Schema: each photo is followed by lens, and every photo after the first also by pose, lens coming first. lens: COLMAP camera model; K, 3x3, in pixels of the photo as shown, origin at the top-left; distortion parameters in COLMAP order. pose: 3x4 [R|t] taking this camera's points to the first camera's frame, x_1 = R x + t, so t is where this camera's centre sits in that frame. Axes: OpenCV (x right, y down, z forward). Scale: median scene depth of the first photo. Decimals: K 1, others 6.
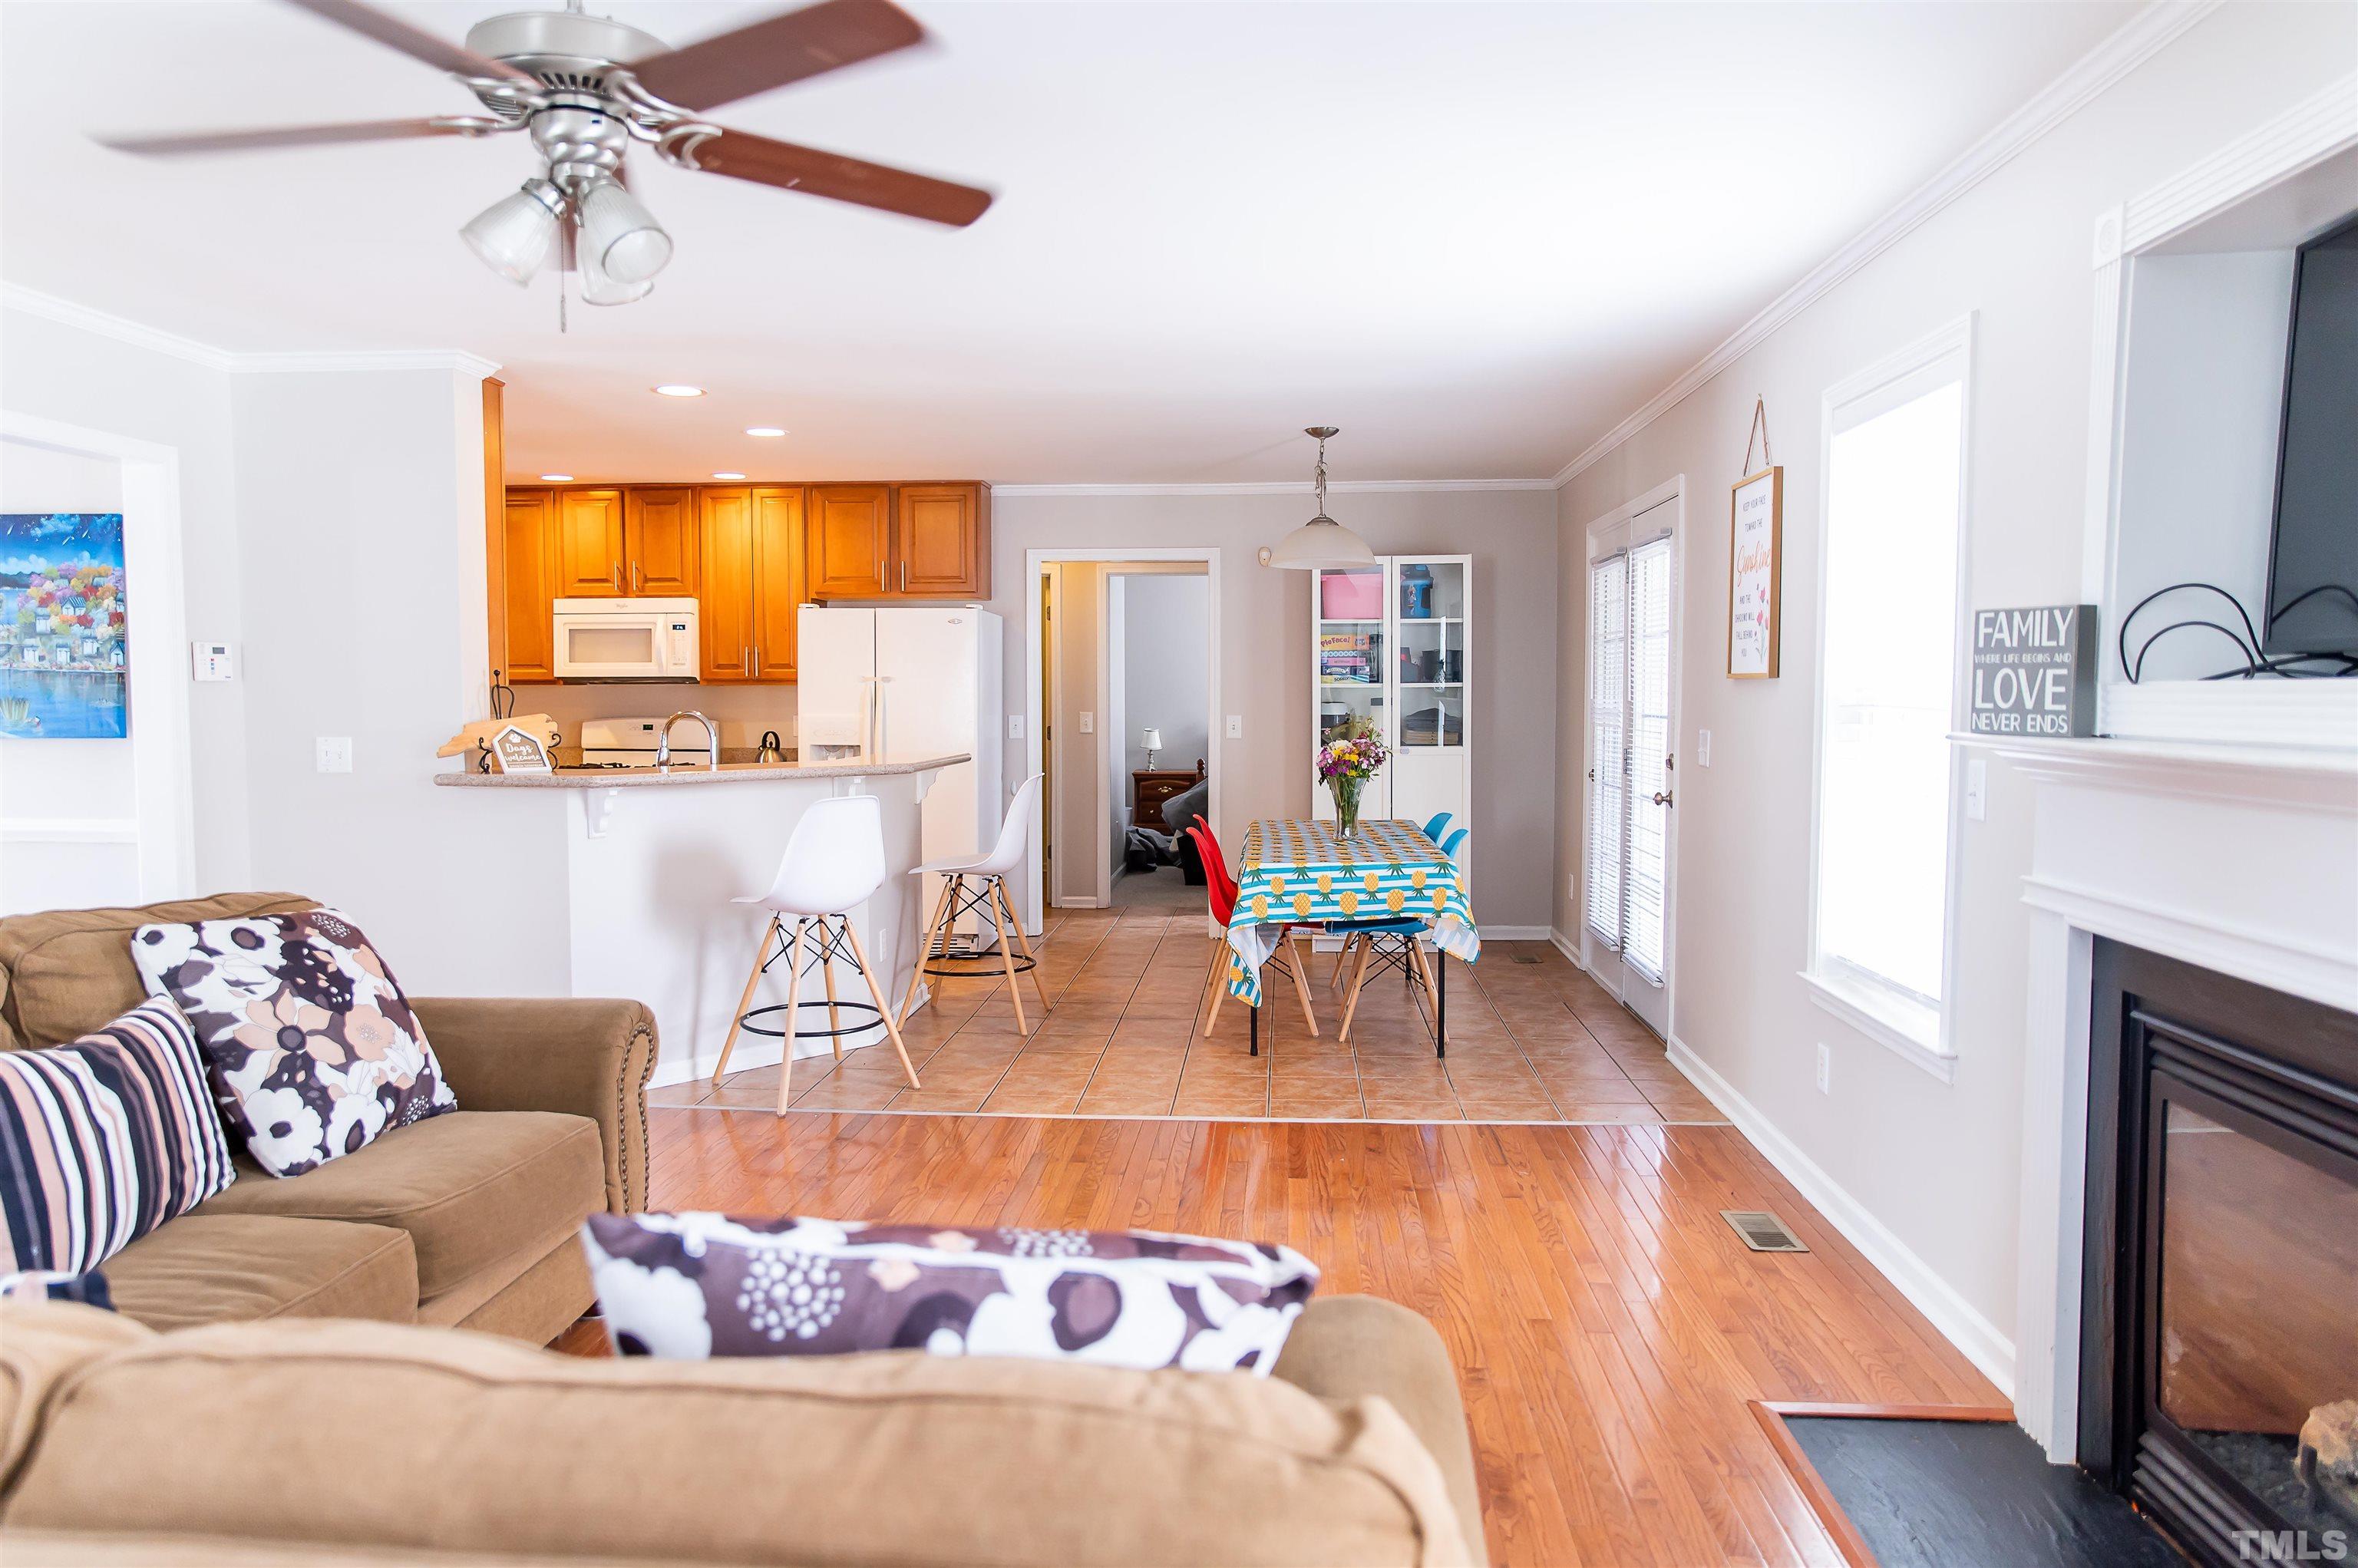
lens RADIAL K [[1584.3, 0, 1168.9], [0, 1584.3, 784.8], [0, 0, 1]] dist [-0.062239, 0.077543]
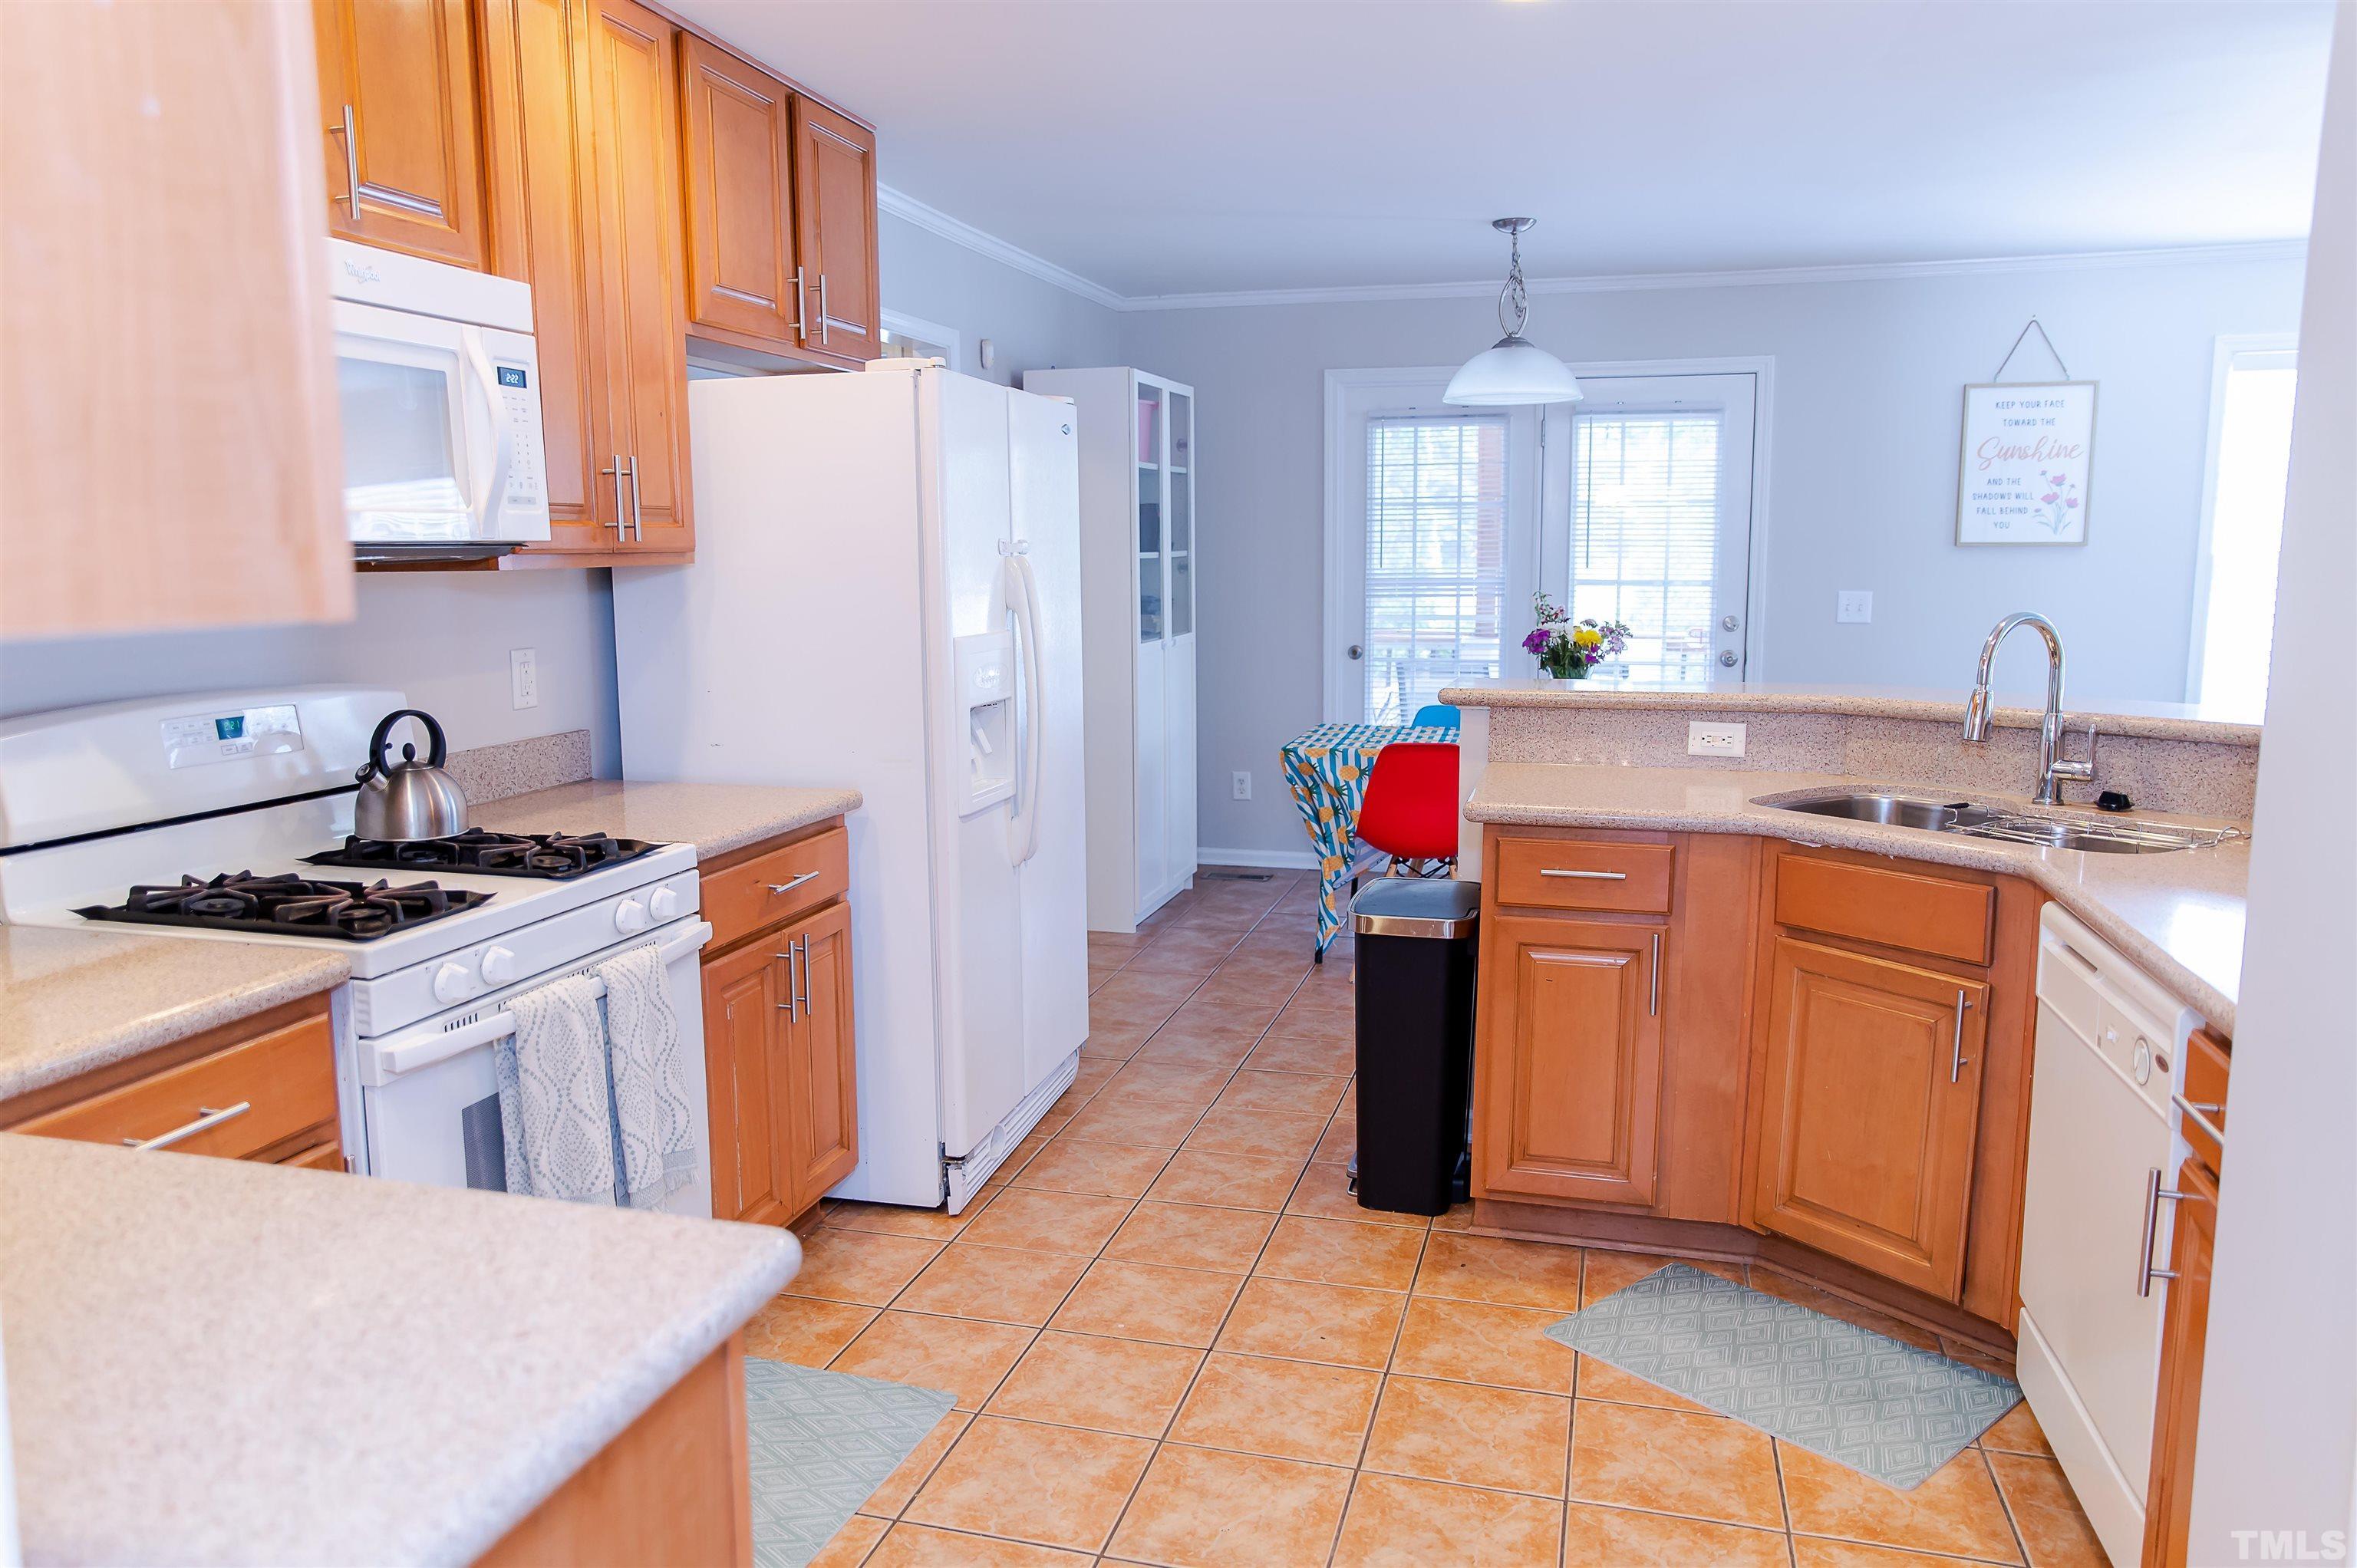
lens RADIAL K [[1612.7, 0, 1167.2], [0, 1612.7, 785.3], [0, 0, 1]] dist [-0.063107, 0.079599]
pose [[0.198291, -0.144638, 0.969413, -1.363119], [0.067380, 0.988724, 0.133737, -0.126403], [-0.977824, 0.038801, 0.205800, 1.875544]]
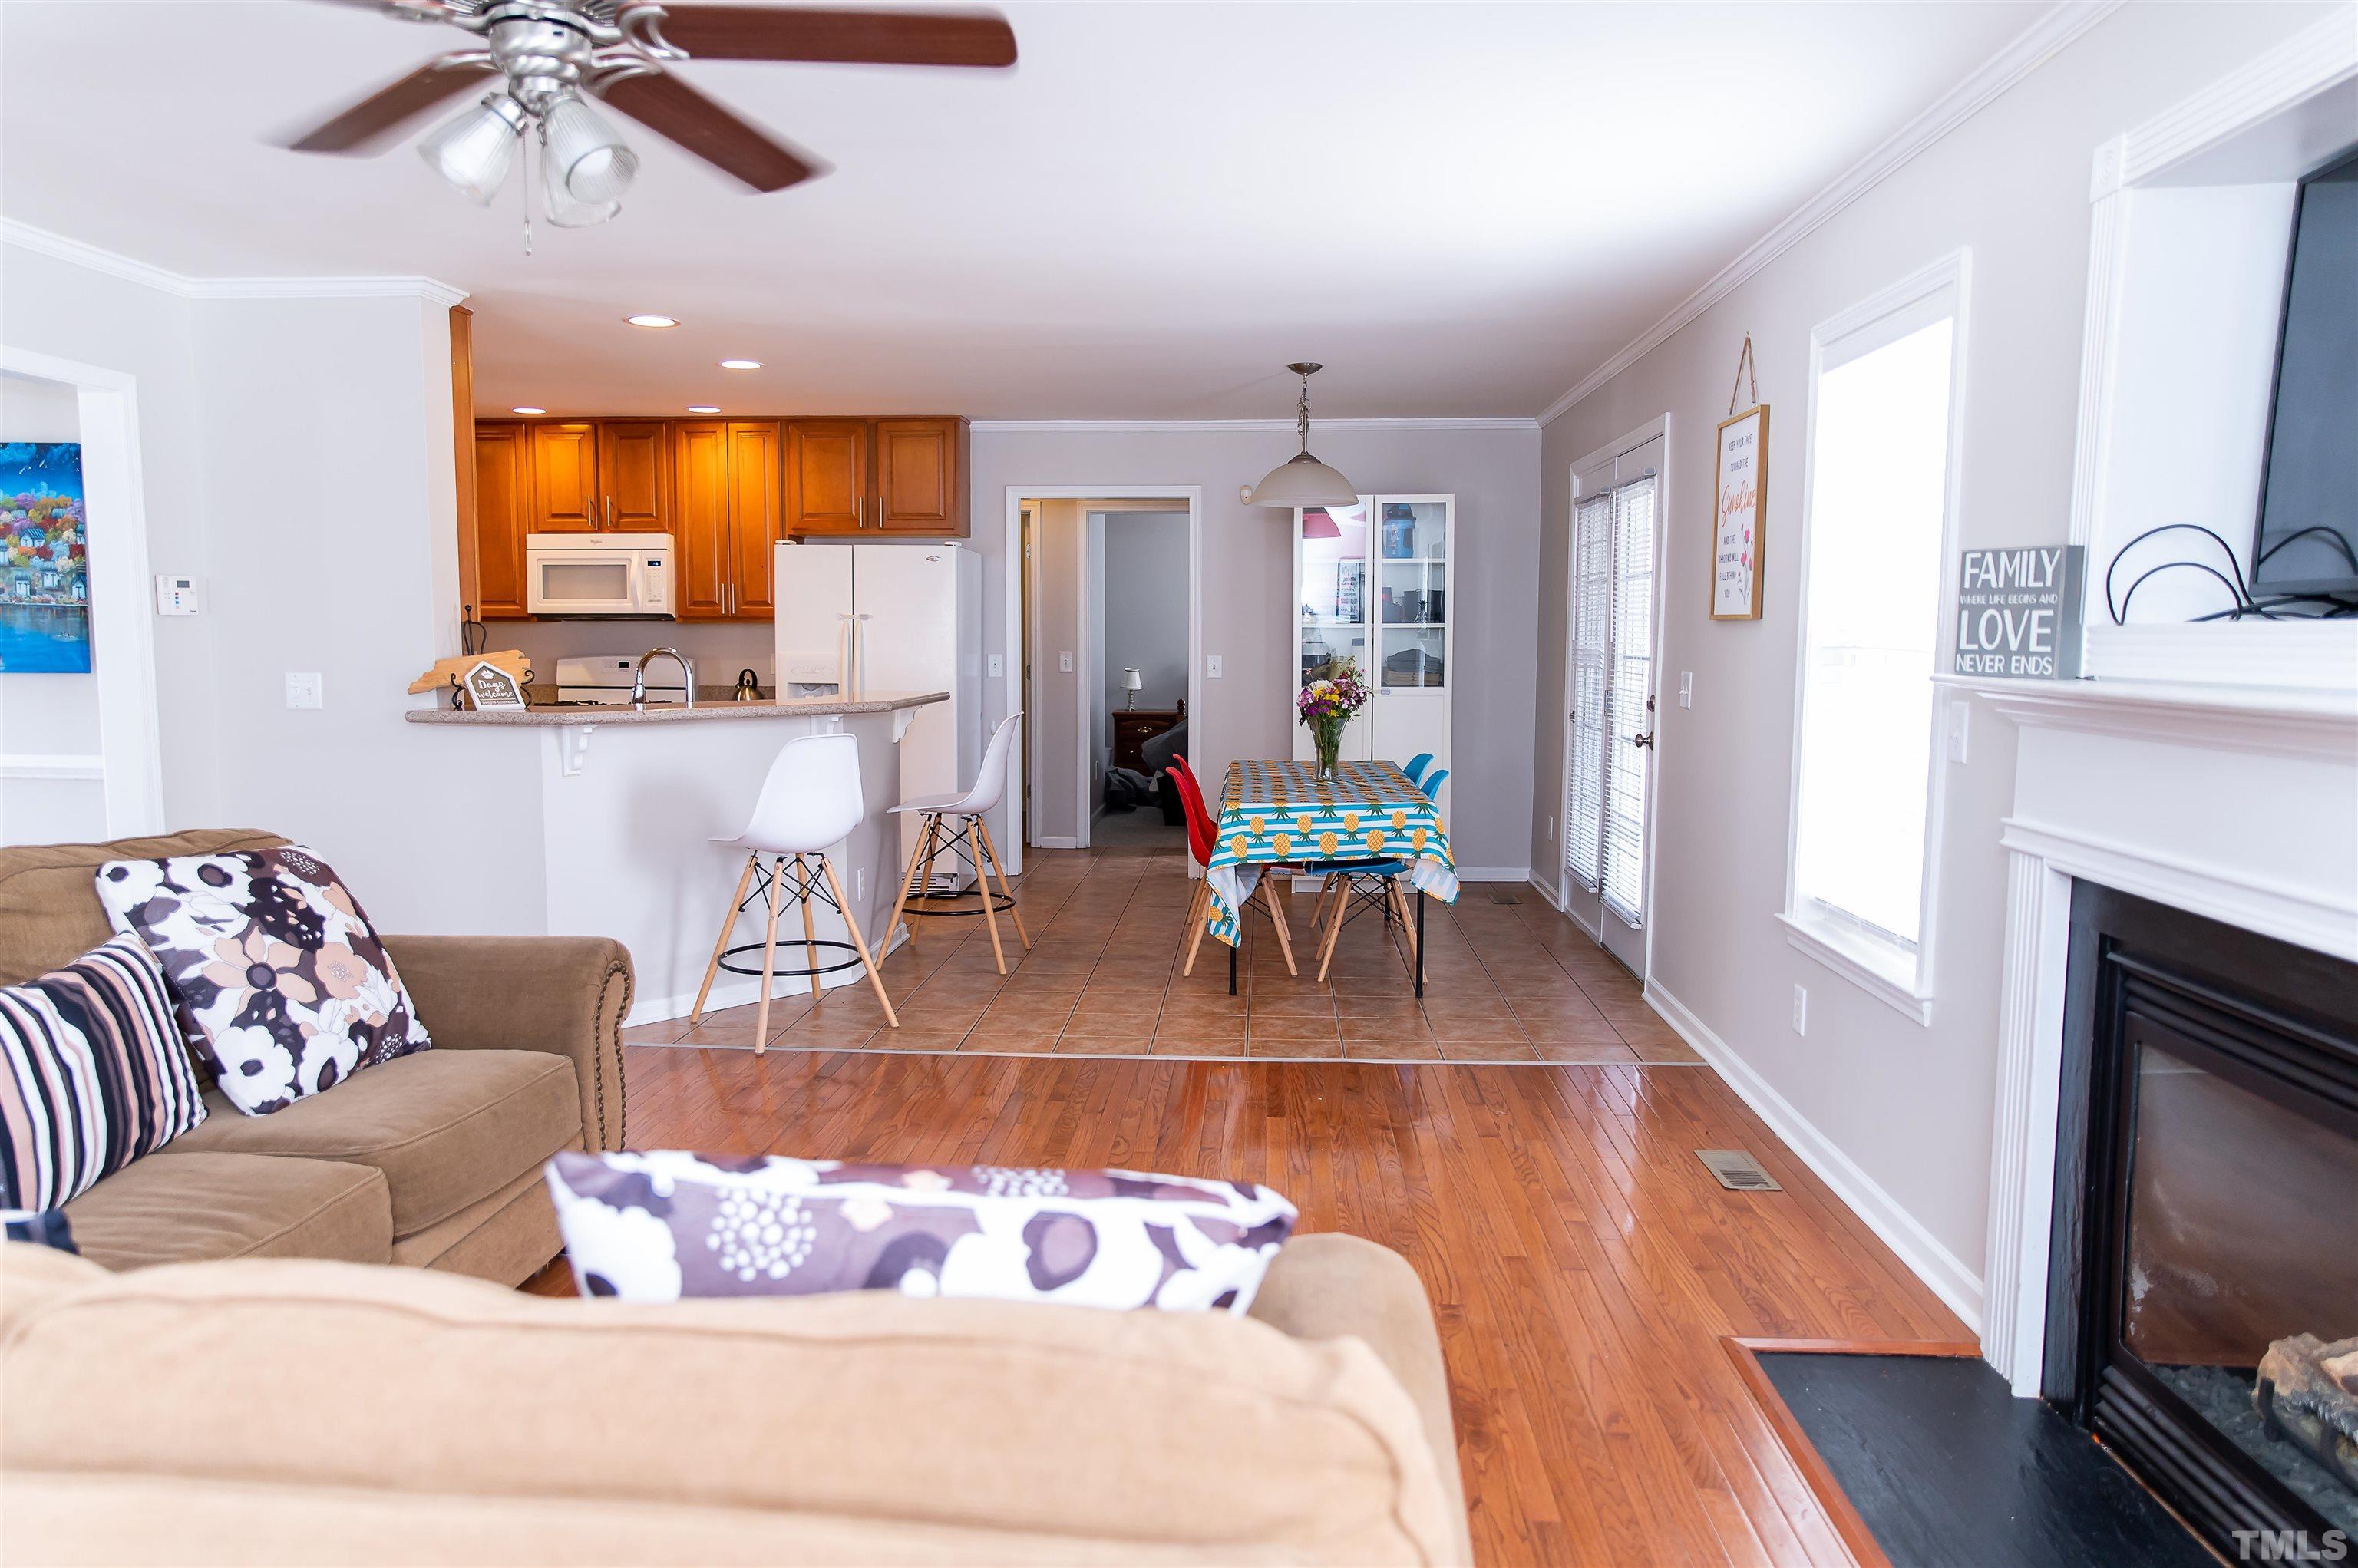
lens RADIAL K [[1584.5, 0, 1167.4], [0, 1584.5, 787.5], [0, 0, 1]] dist [-0.063339, 0.078961]
pose [[0.999926, 0.003571, 0.011663, 0.000480], [-0.004024, 0.999231, 0.038996, 0.001513], [-0.011515, -0.039040, 0.999171, 0.007129]]
